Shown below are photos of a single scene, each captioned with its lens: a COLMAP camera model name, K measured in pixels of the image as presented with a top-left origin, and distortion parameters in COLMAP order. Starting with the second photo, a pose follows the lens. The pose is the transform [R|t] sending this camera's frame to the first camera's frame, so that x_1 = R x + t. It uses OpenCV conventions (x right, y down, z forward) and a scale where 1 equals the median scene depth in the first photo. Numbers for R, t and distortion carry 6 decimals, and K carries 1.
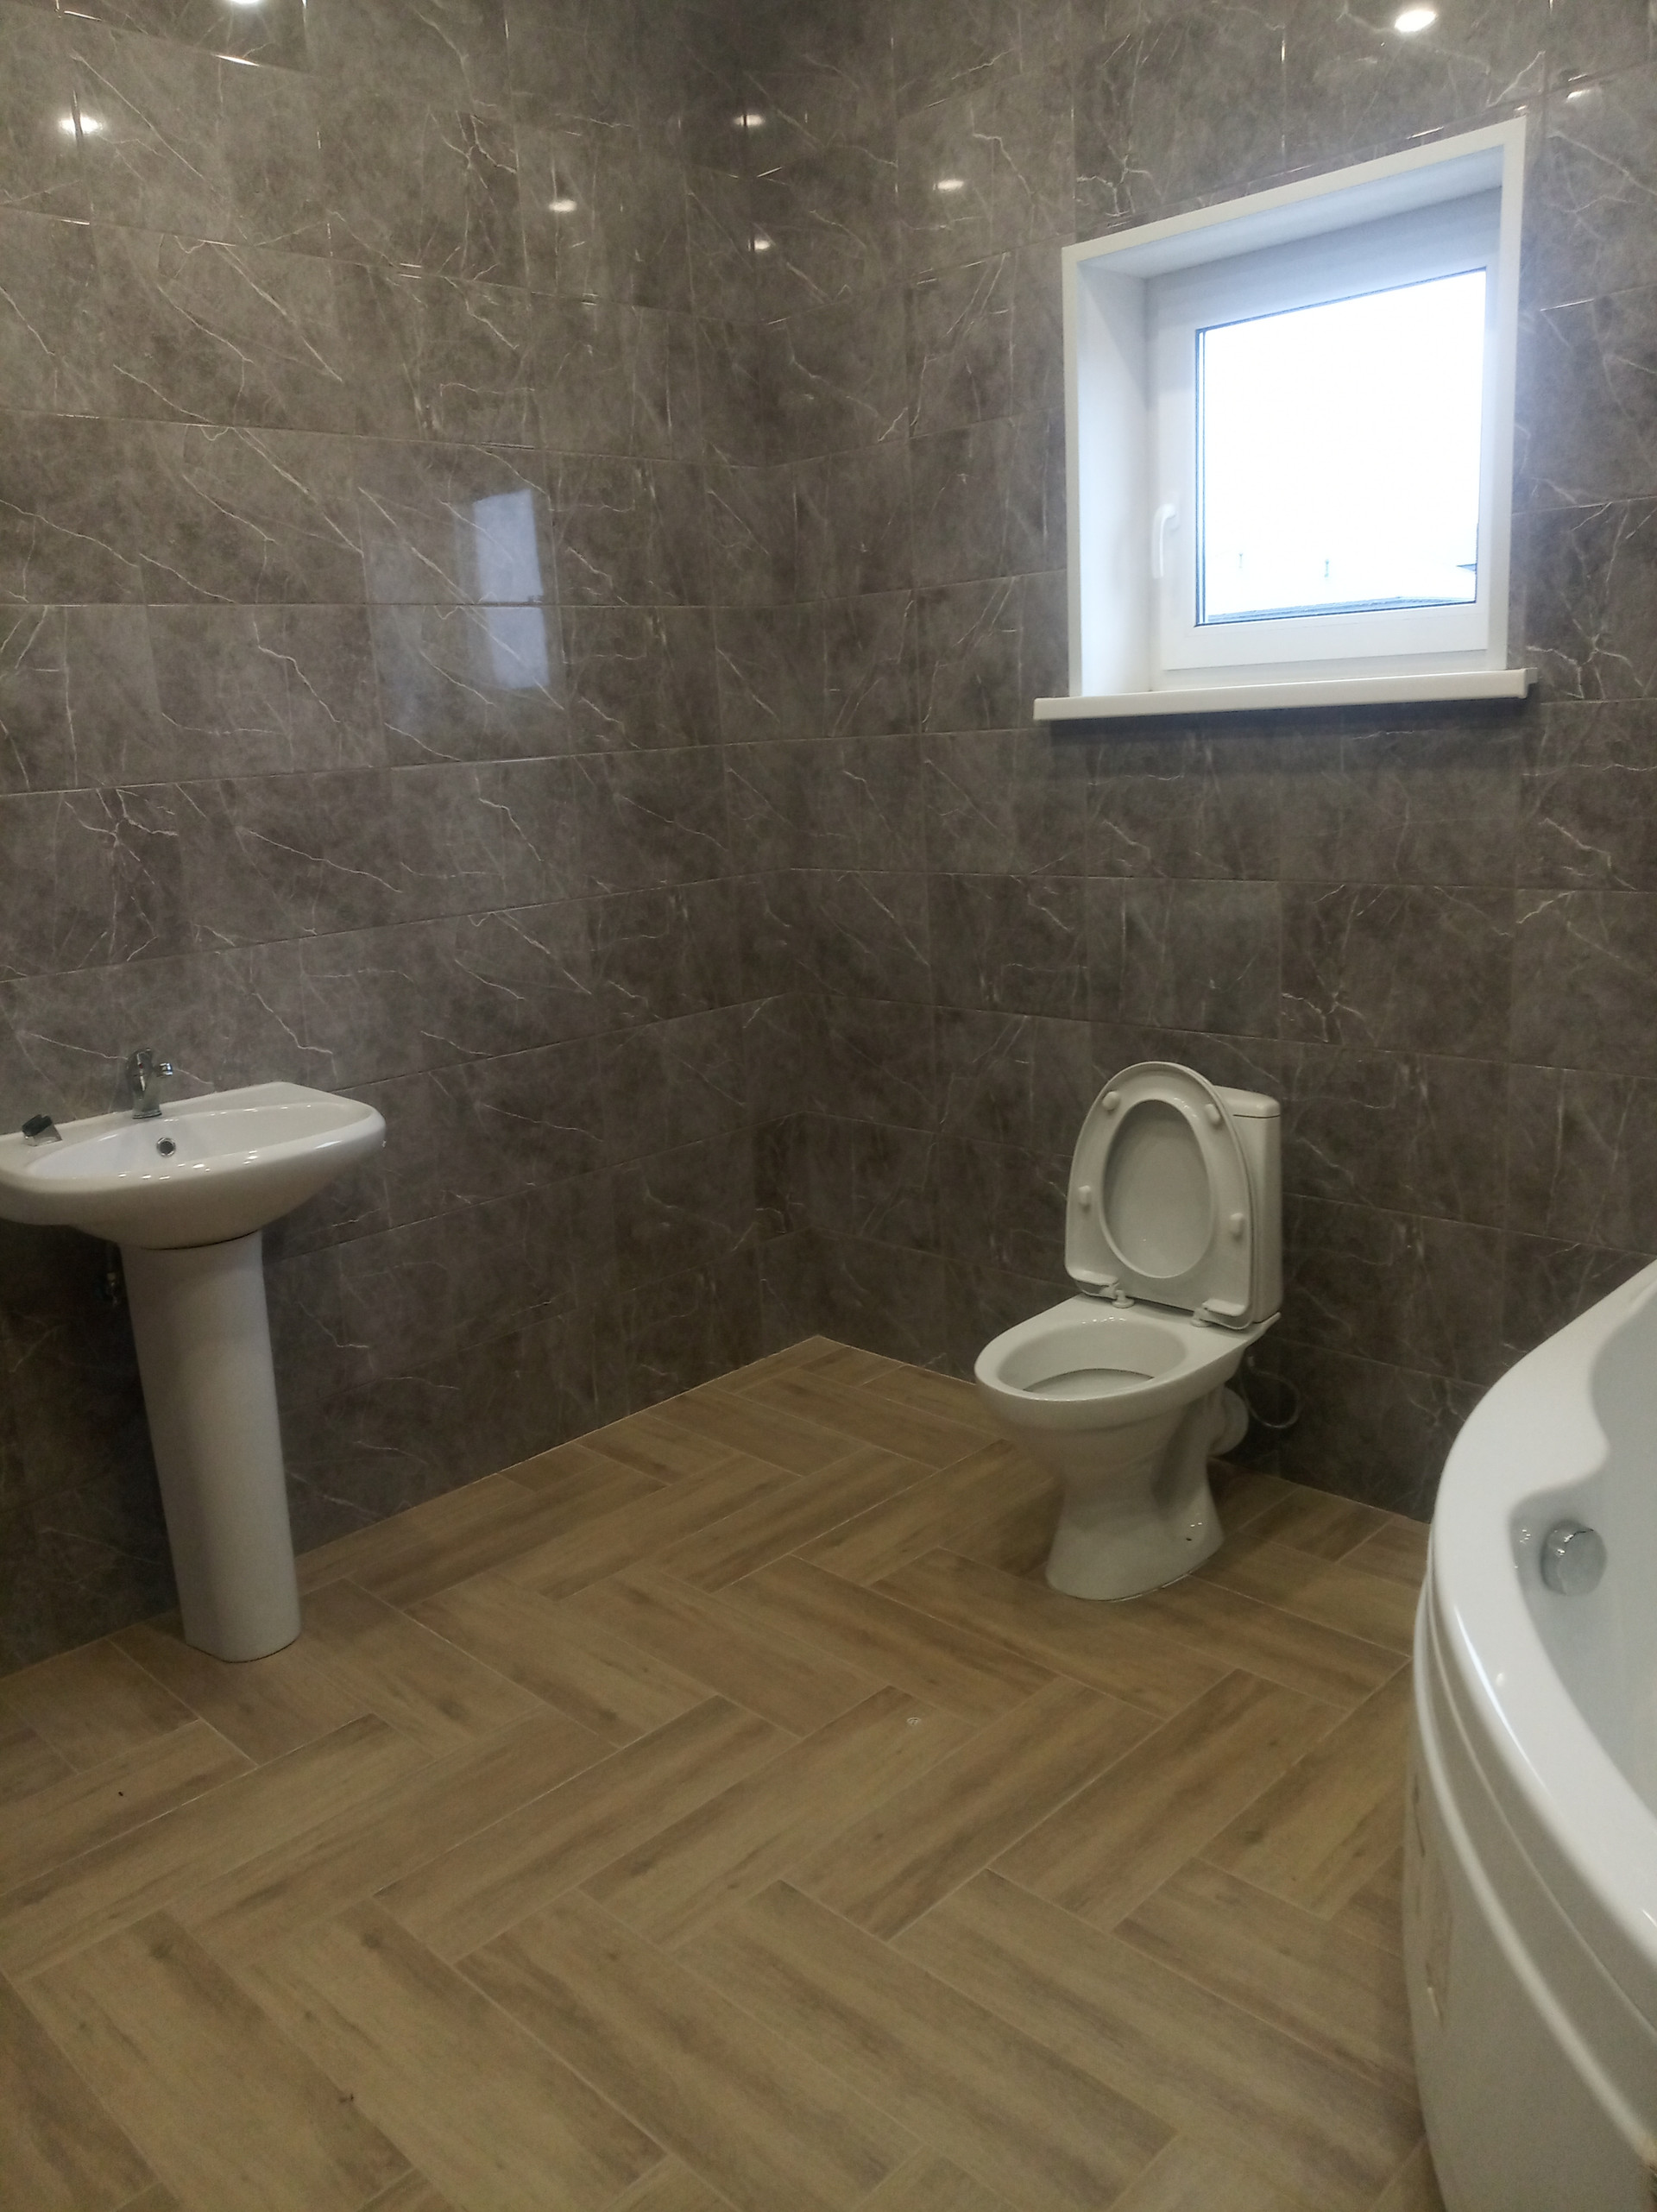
lens RADIAL K [[1713.1, 0, 823.9], [0, 1713.1, 1112.8], [0, 0, 1]] dist [-0.009890, 0.001175]
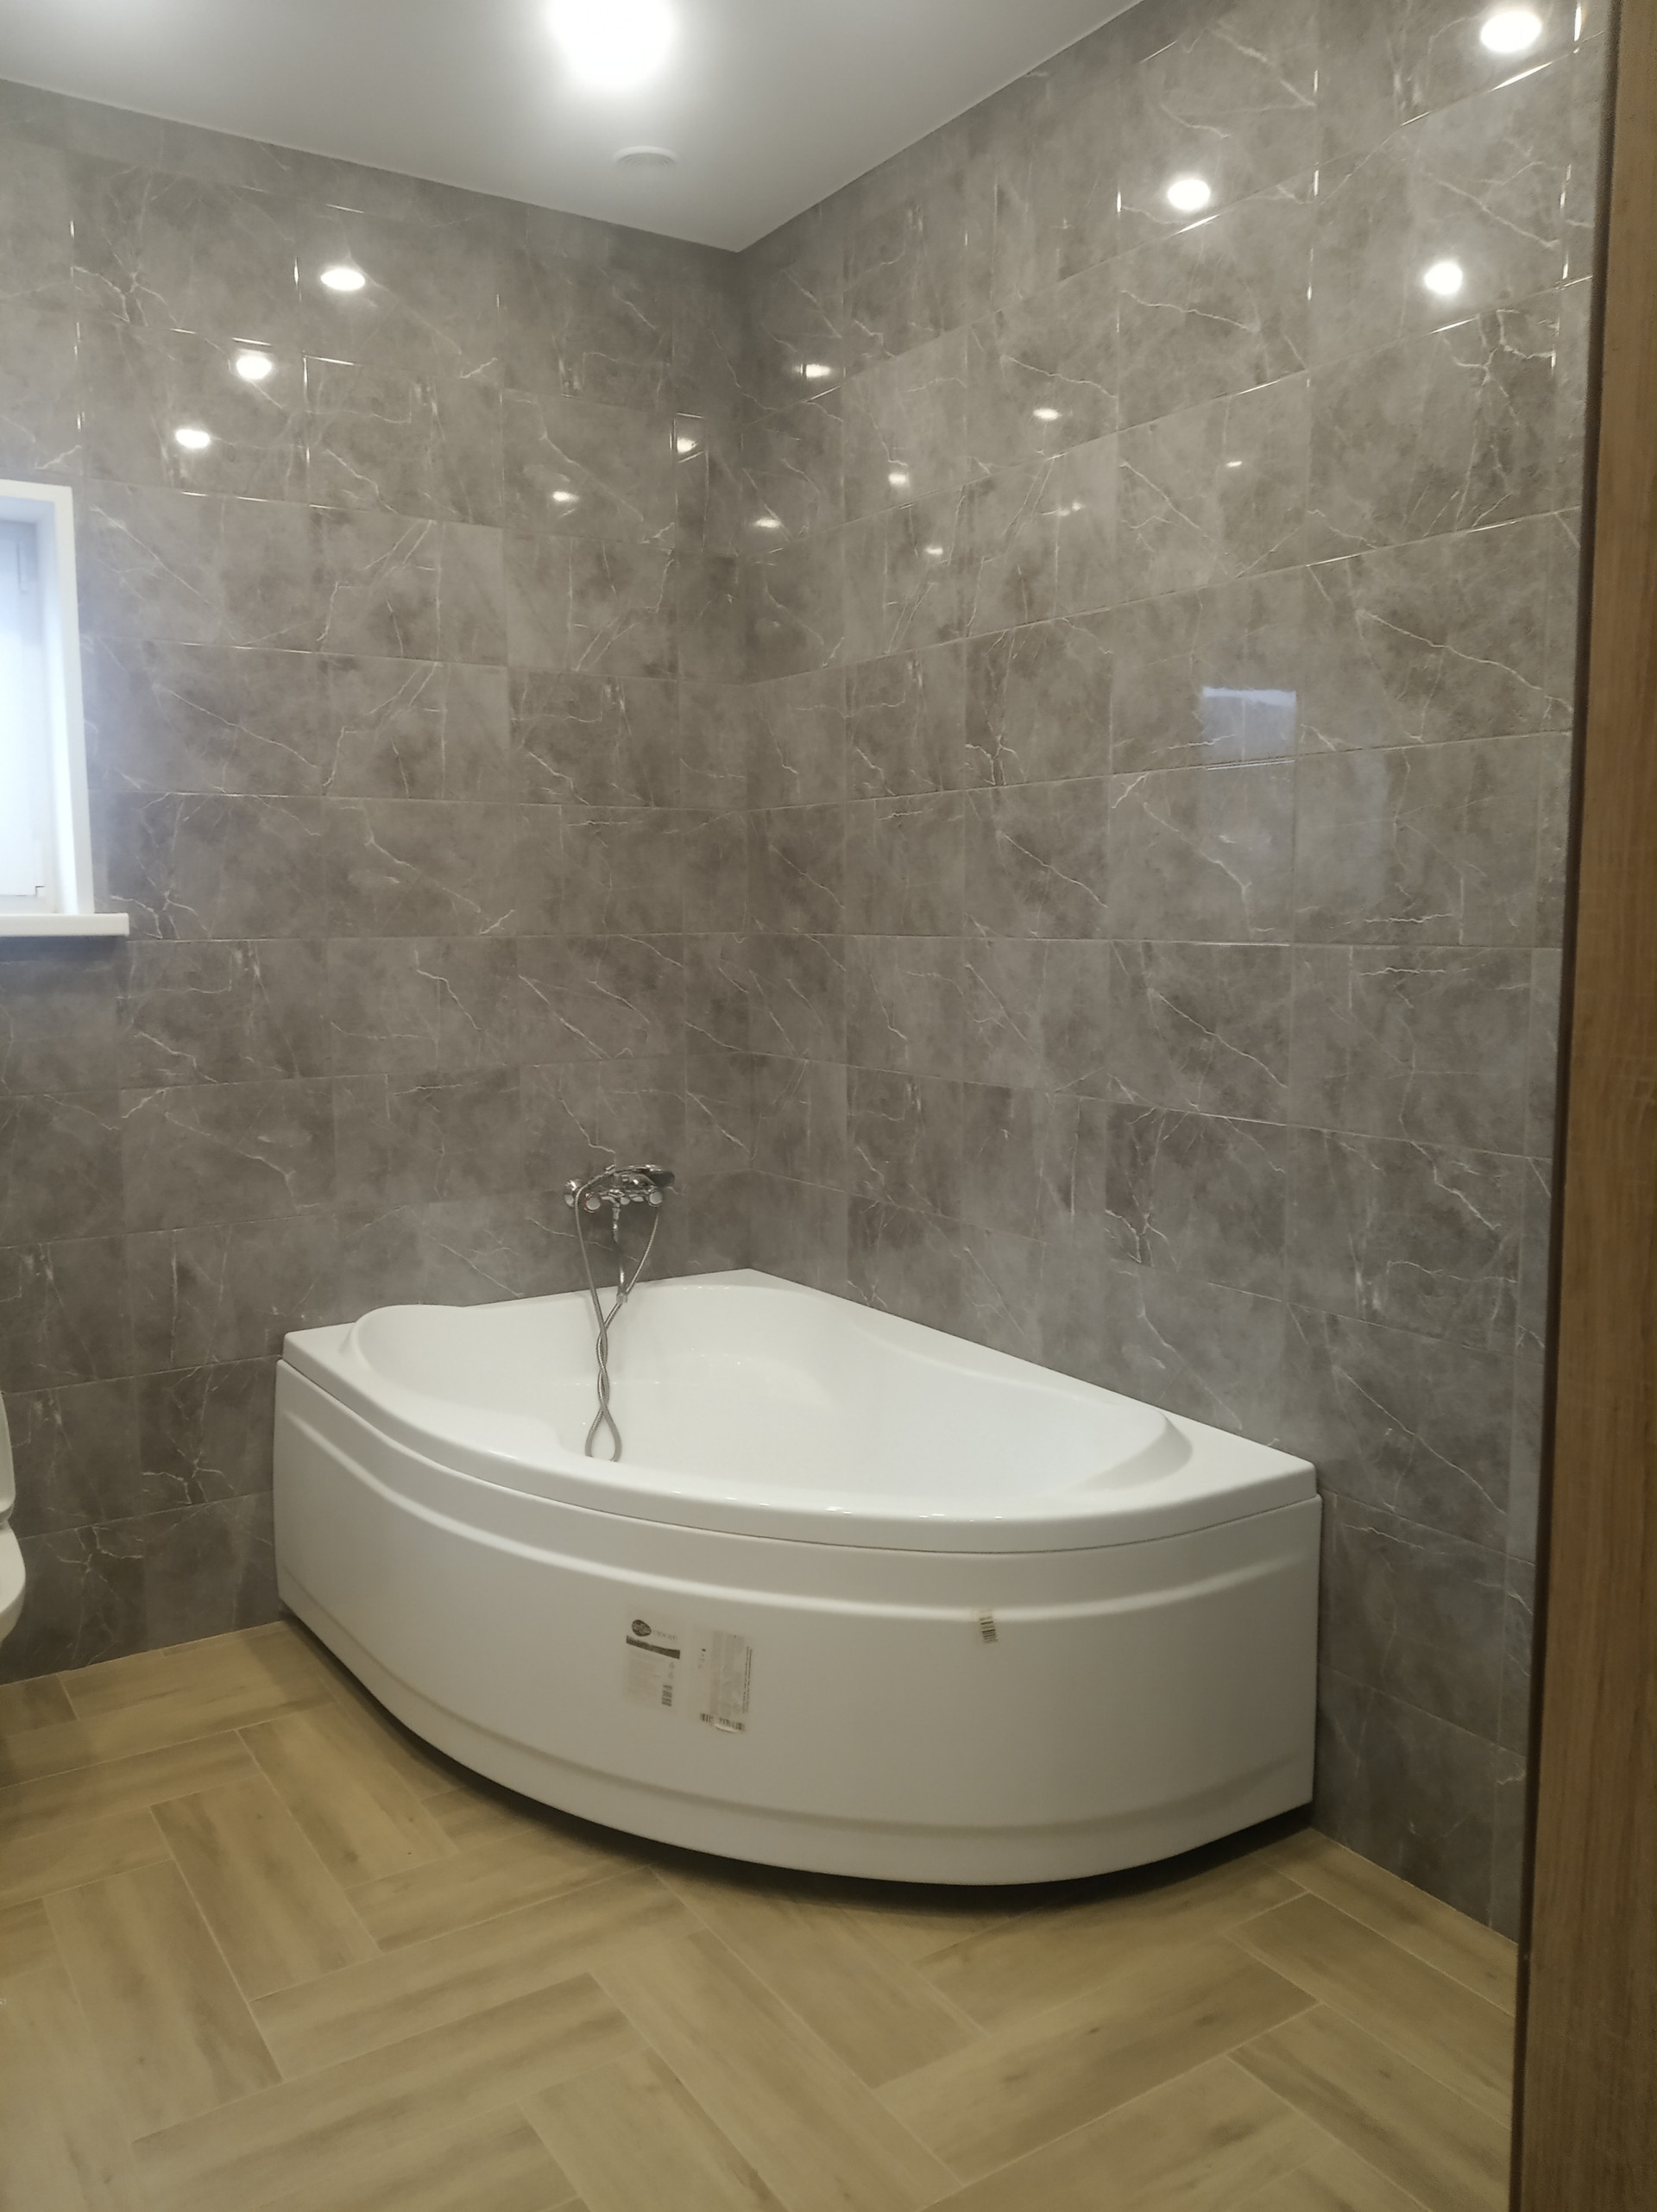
lens RADIAL K [[1713.1, 0, 822.6], [0, 1713.1, 1103.0], [0, 0, 1]] dist [-0.009890, 0.001175]
pose [[0.201690, -0.054680, 0.977922, -0.725098], [0.216189, 0.976300, 0.010001, -0.027812], [-0.955292, 0.209399, 0.208732, 0.287643]]
